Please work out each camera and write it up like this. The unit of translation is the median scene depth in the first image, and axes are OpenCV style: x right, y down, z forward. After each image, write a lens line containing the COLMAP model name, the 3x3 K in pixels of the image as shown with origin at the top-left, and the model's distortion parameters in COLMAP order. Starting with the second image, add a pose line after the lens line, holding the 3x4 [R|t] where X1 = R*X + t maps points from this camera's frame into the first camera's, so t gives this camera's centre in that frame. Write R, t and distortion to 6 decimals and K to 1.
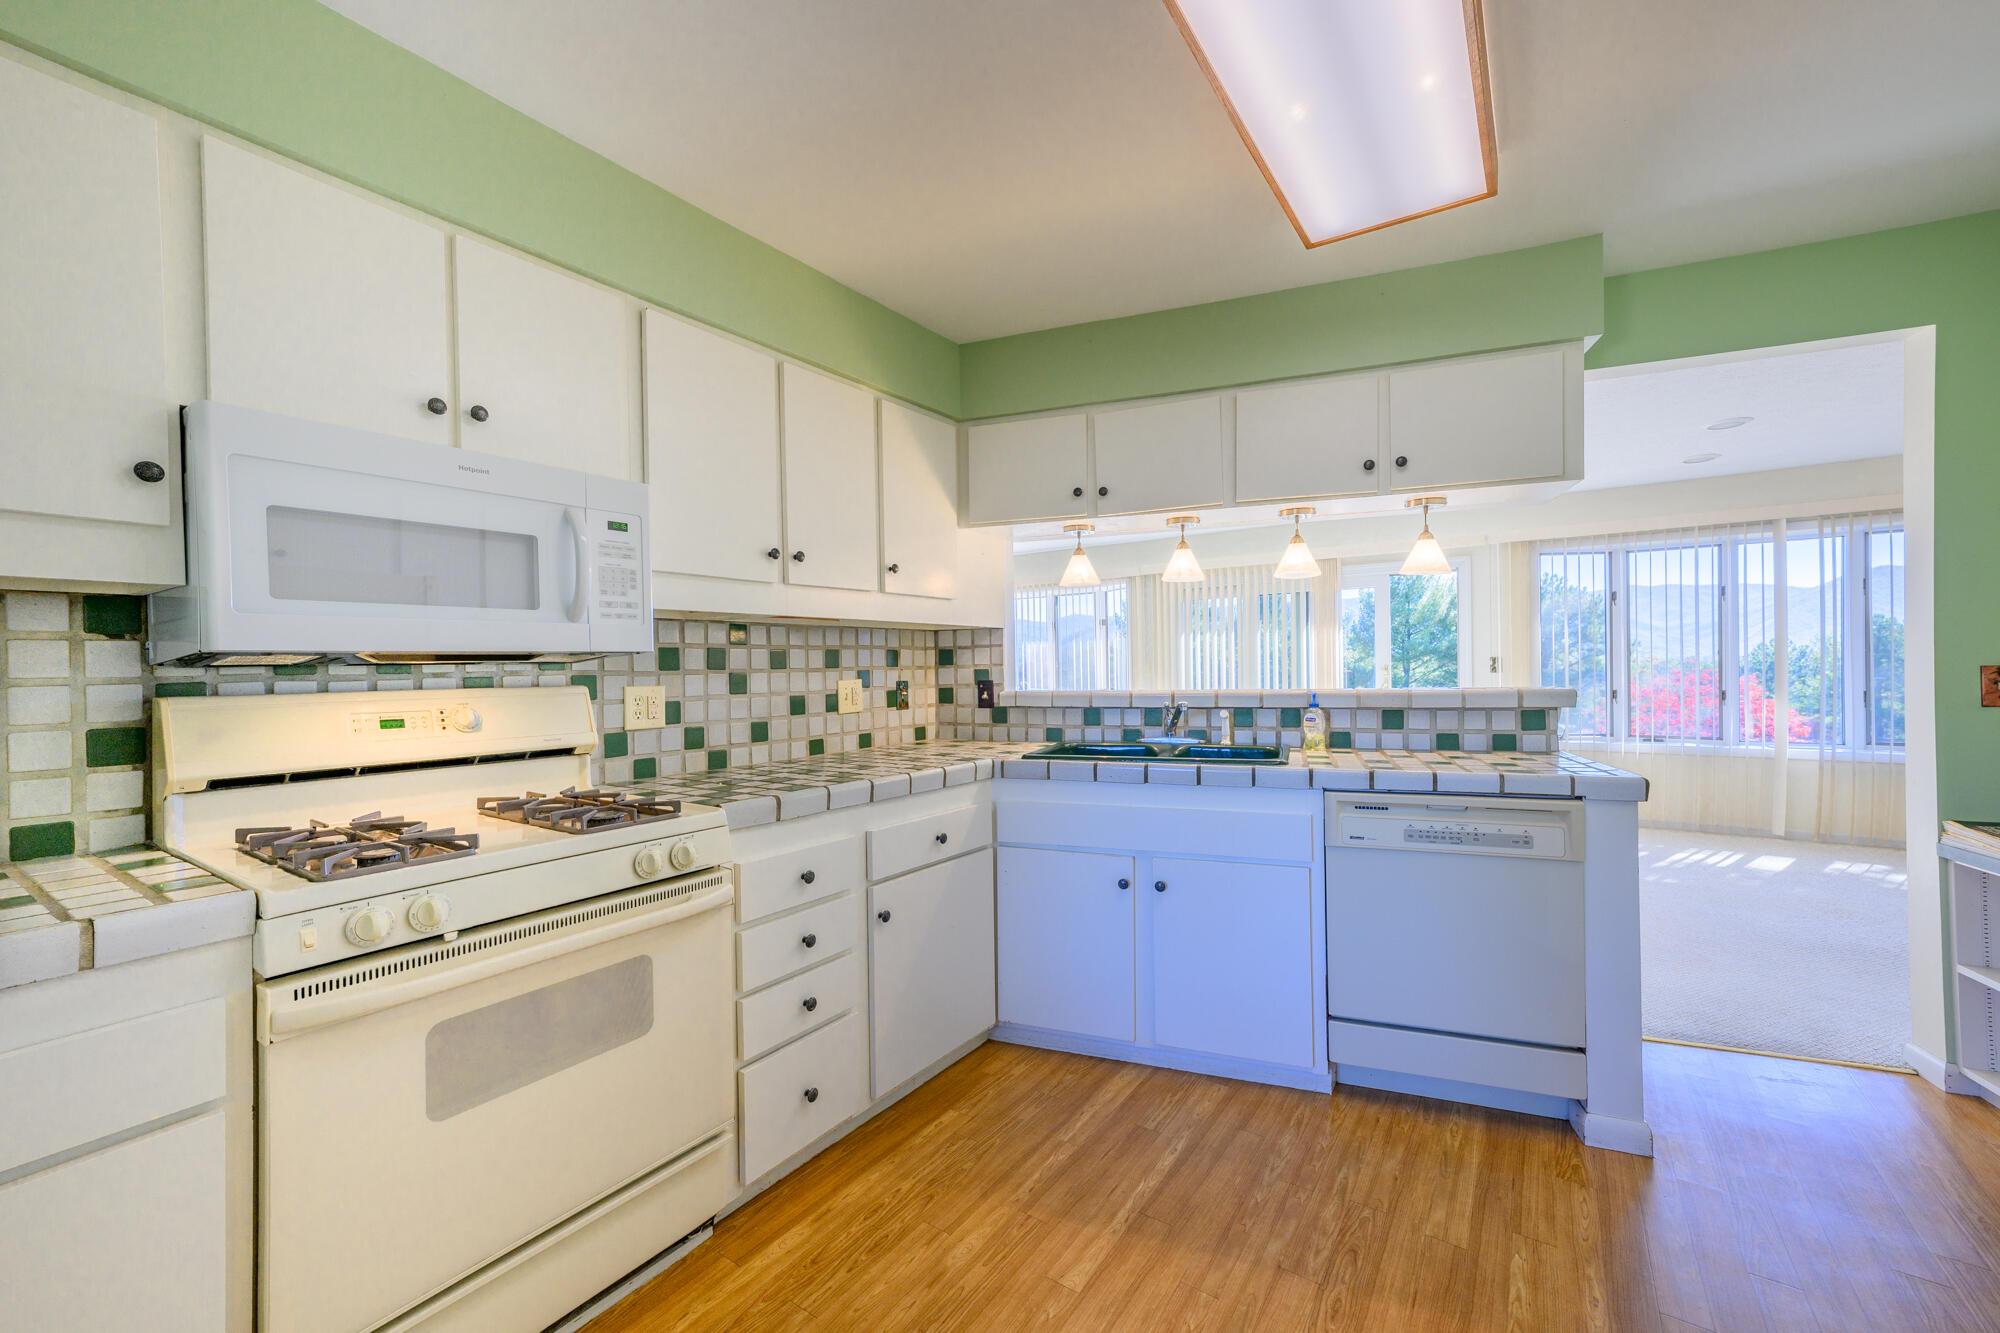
lens RADIAL K [[800.6, 0, 999.6], [0, 800.6, 670.1], [0, 0, 1]] dist [0.016936, 0.000493]
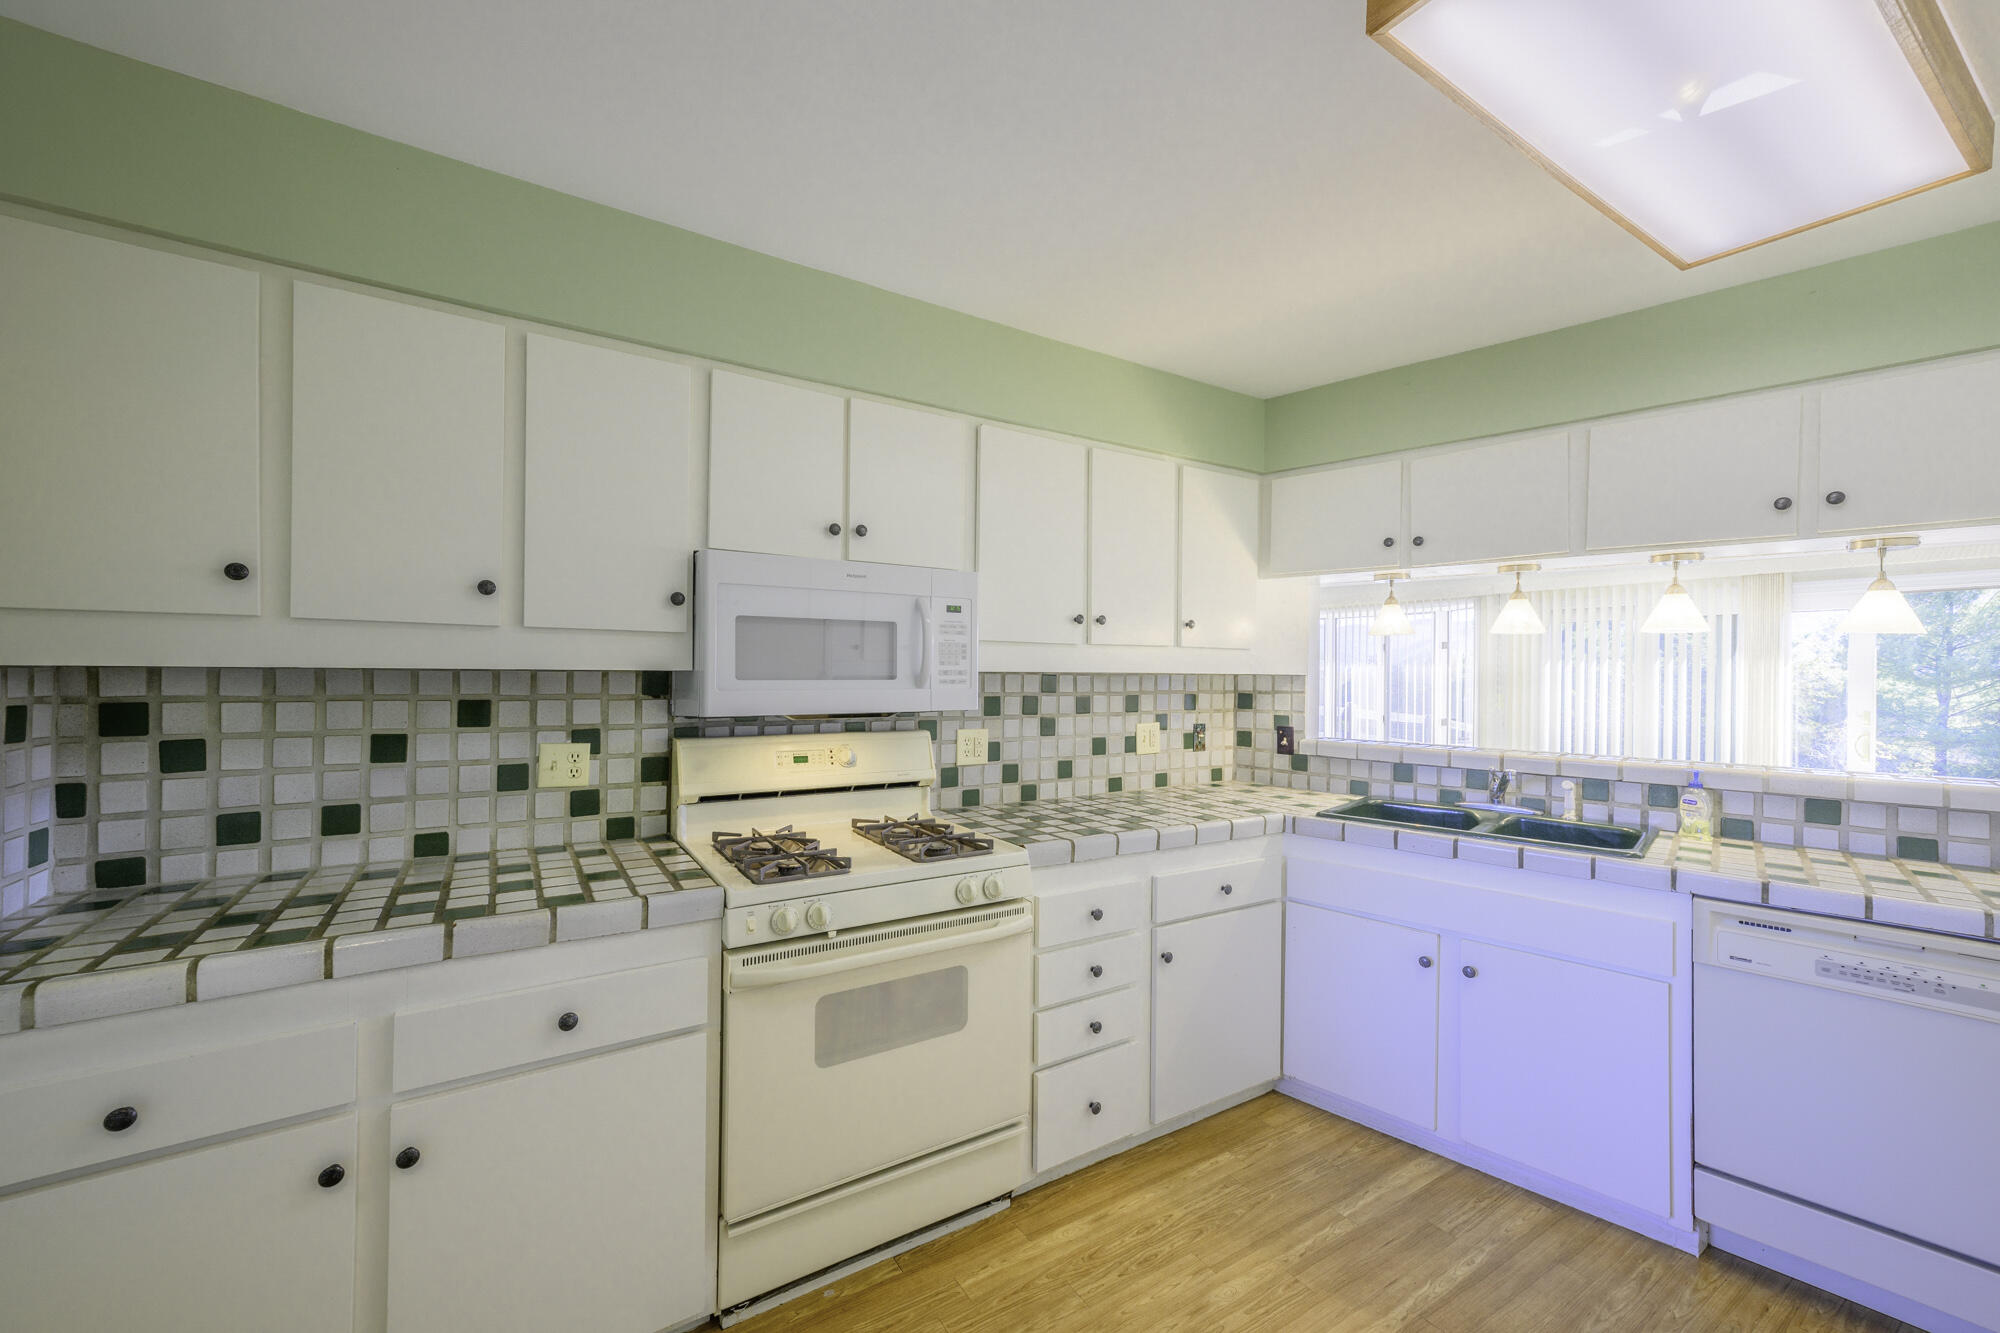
lens RADIAL K [[788.2, 0, 997.0], [0, 788.2, 669.6], [0, 0, 1]] dist [0.008877, 0.005011]
pose [[0.920649, 0.025384, -0.389565, 0.046368], [-0.027249, 0.999628, 0.000740, -0.069376], [0.389439, 0.009934, 0.920999, -0.067449]]
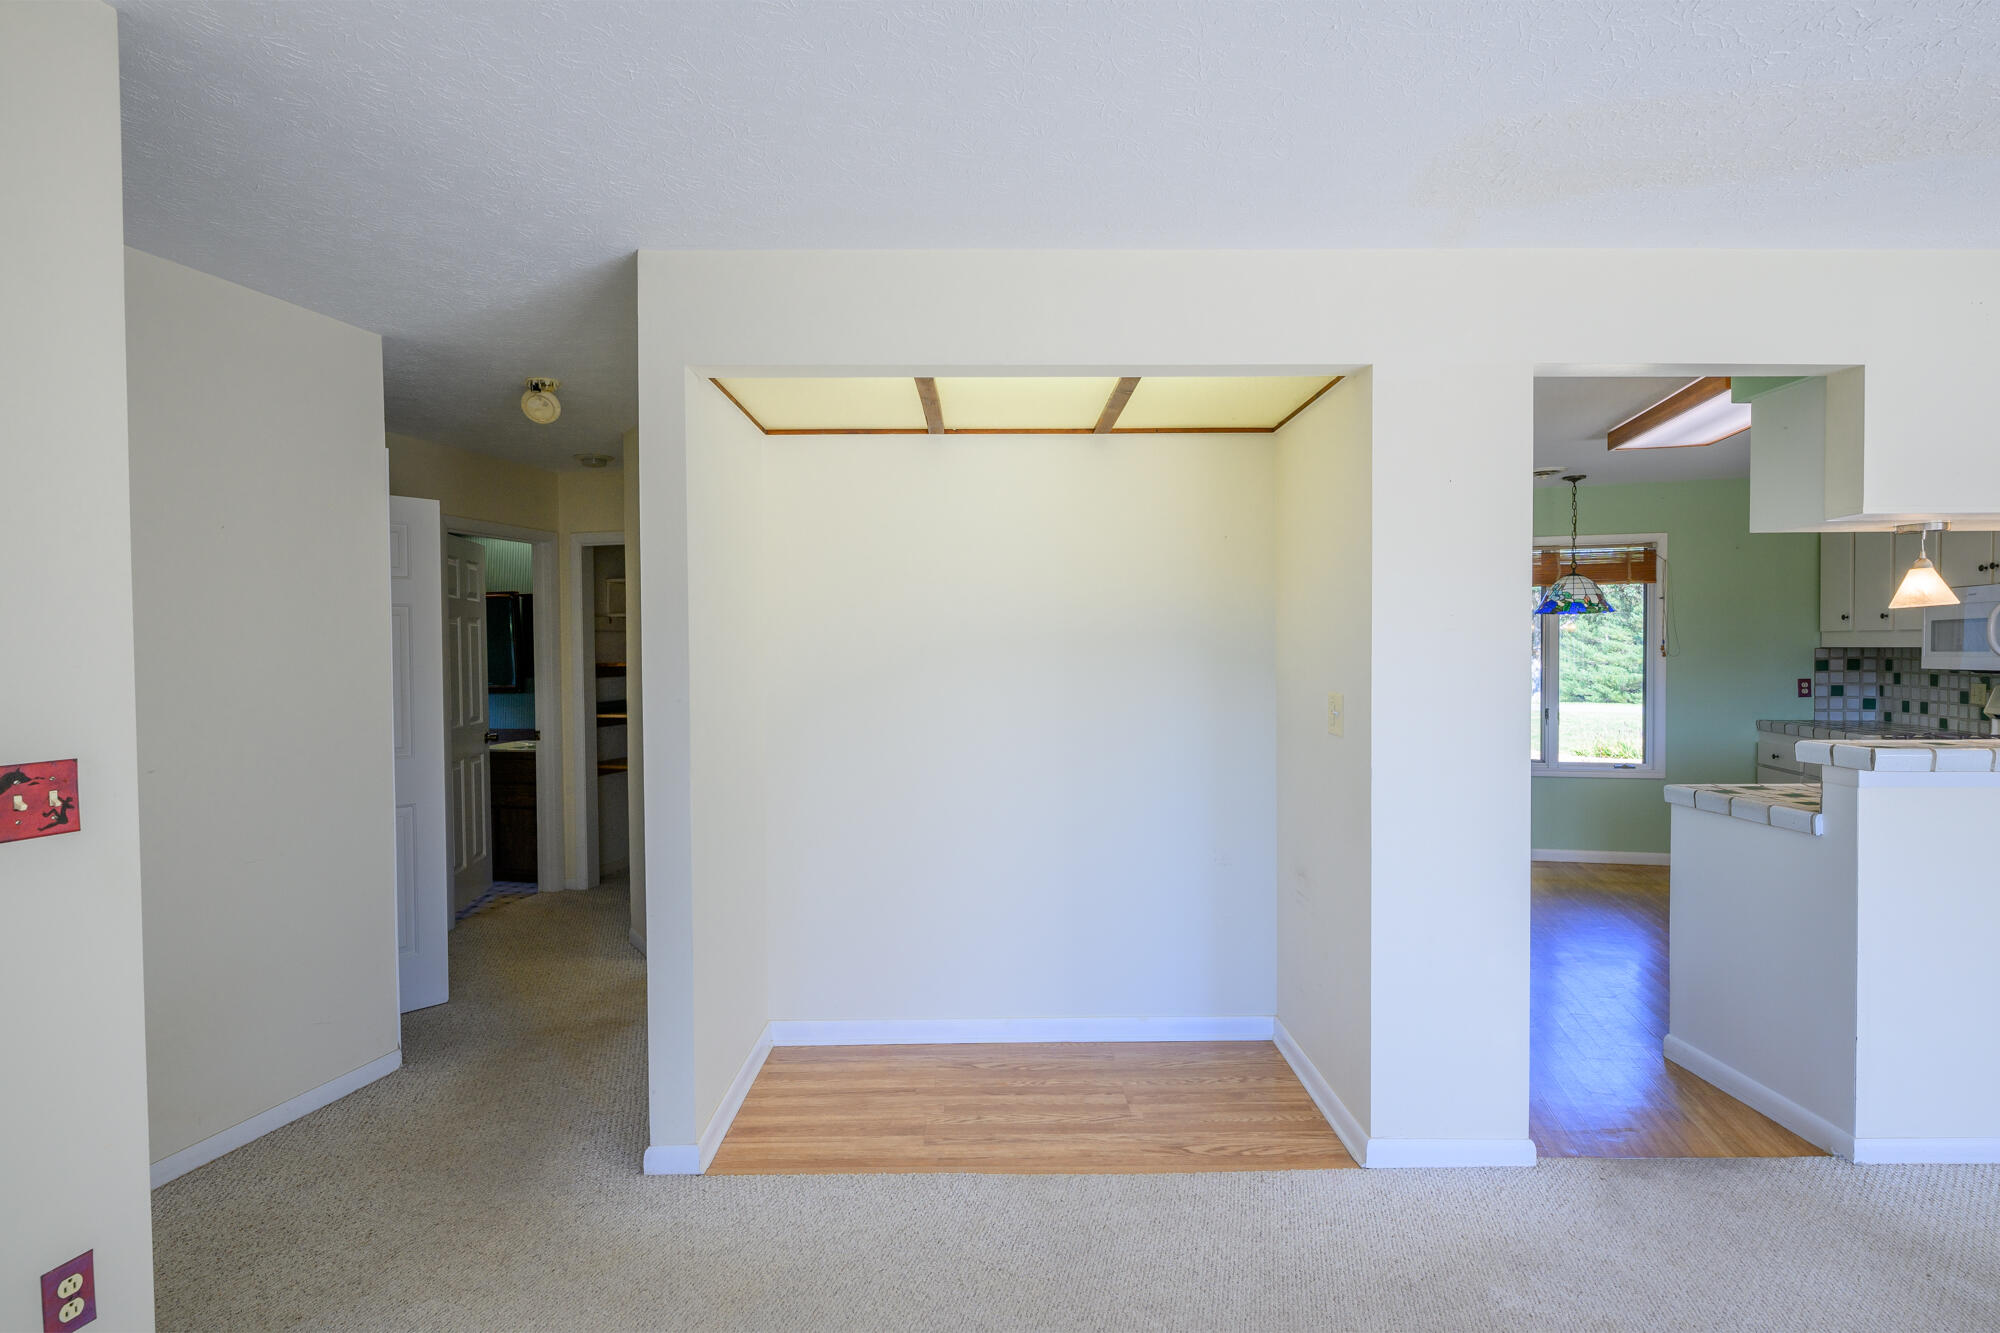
lens RADIAL K [[1015.7, 0, 996.4], [0, 1015.7, 672.2], [0, 0, 1]] dist [-0.002293, -0.000016]
pose [[-0.936602, 0.032997, -0.348838, 2.123075], [0.023073, 0.999203, 0.032565, -0.123672], [0.349635, 0.022452, -0.936617, 1.911375]]
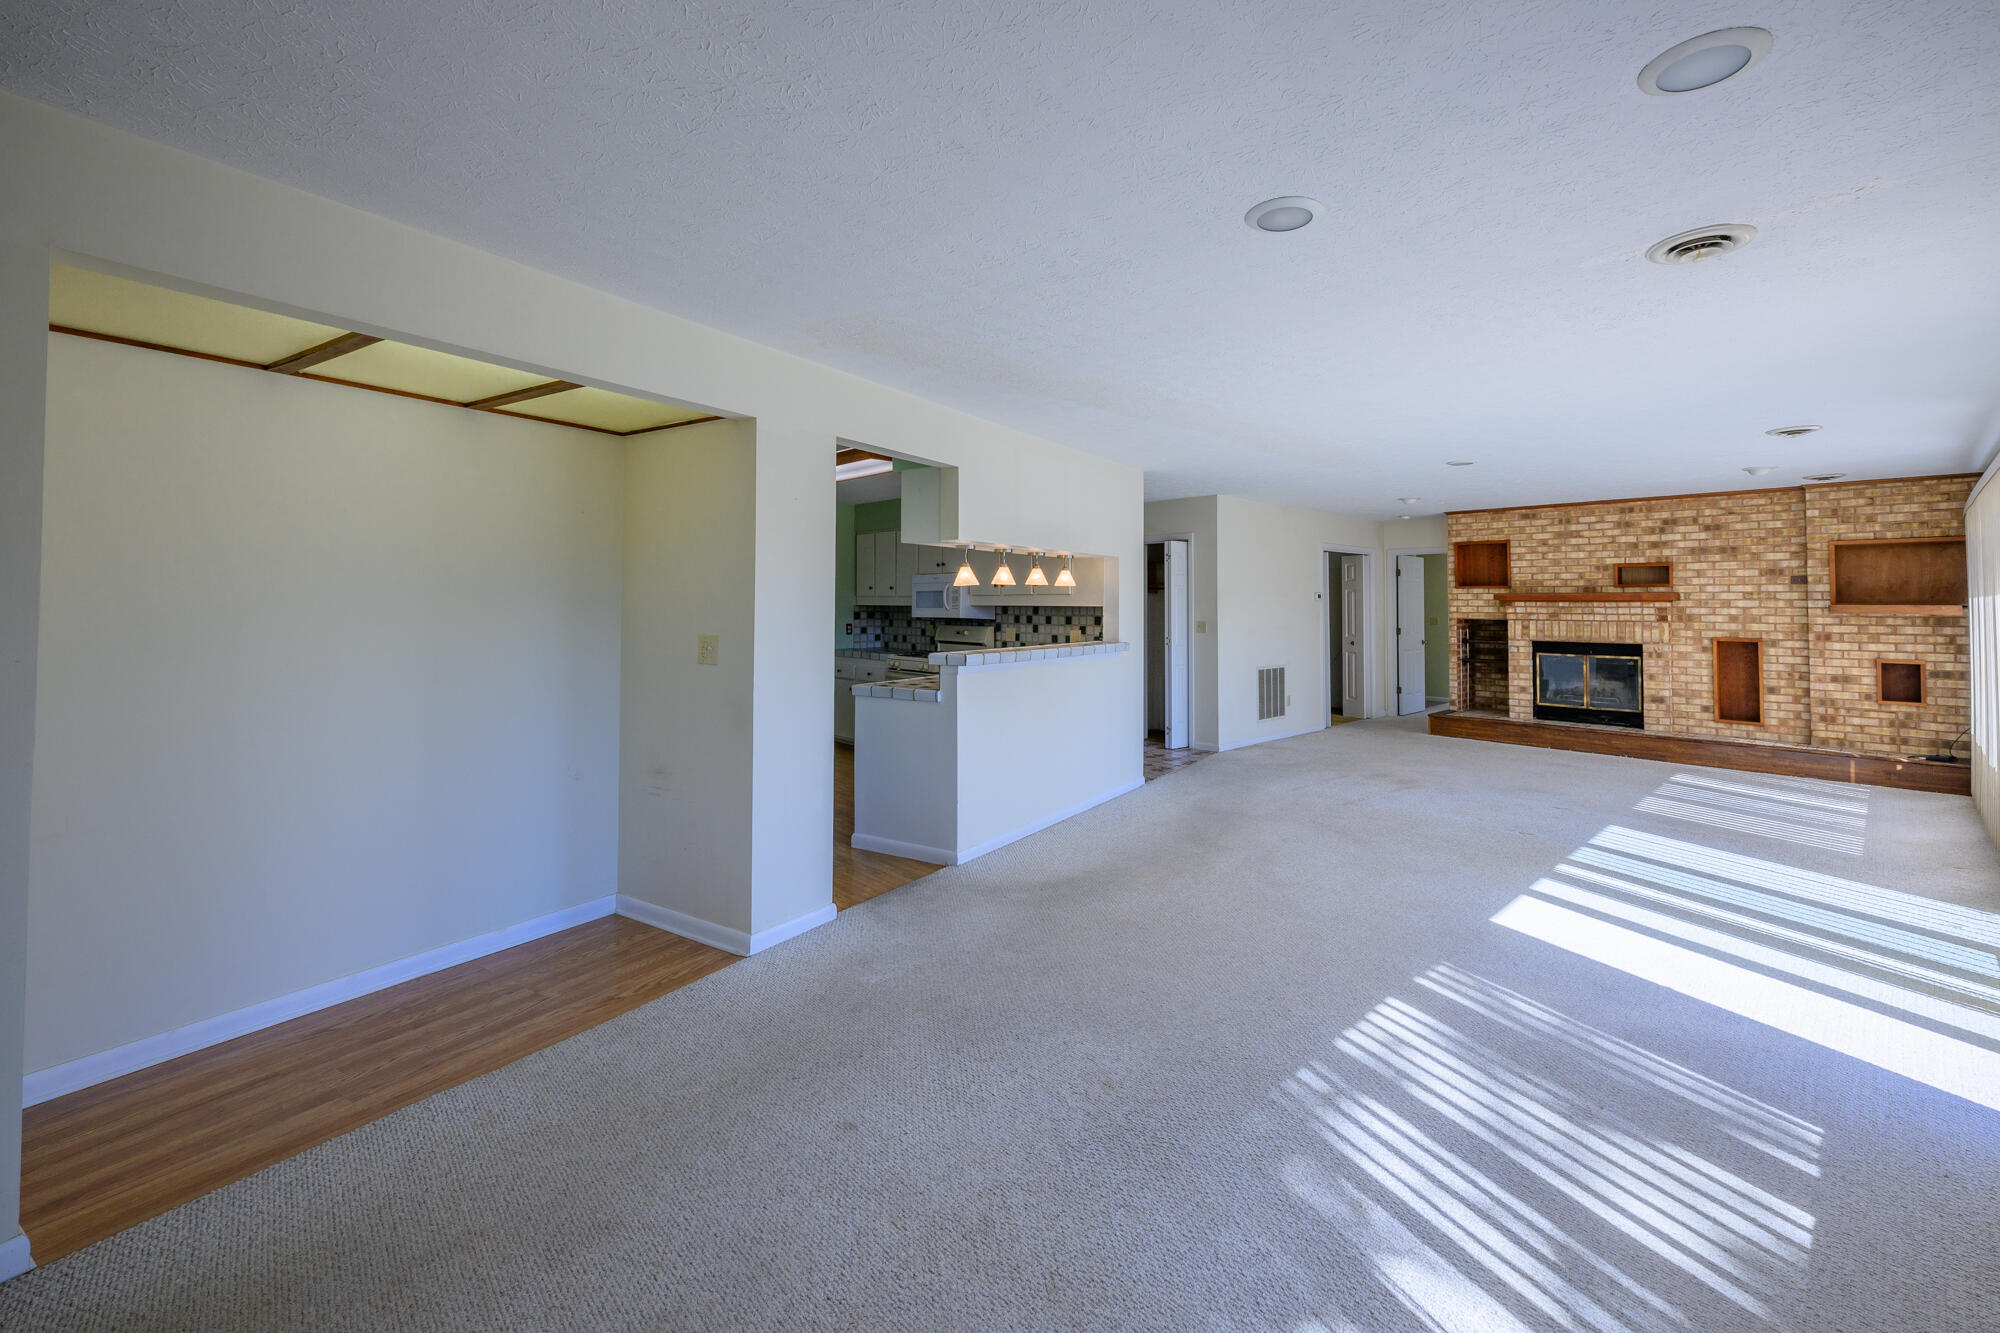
lens RADIAL K [[822.5, 0, 1060.0], [0, 822.5, 585.6], [0, 0, 1]] dist [0.000613, 0.000330]
pose [[-0.186624, -0.004238, -0.982422, 2.610901], [-0.004215, 0.999985, -0.003514, -0.130986], [0.982422, 0.003485, -0.186639, 1.752734]]
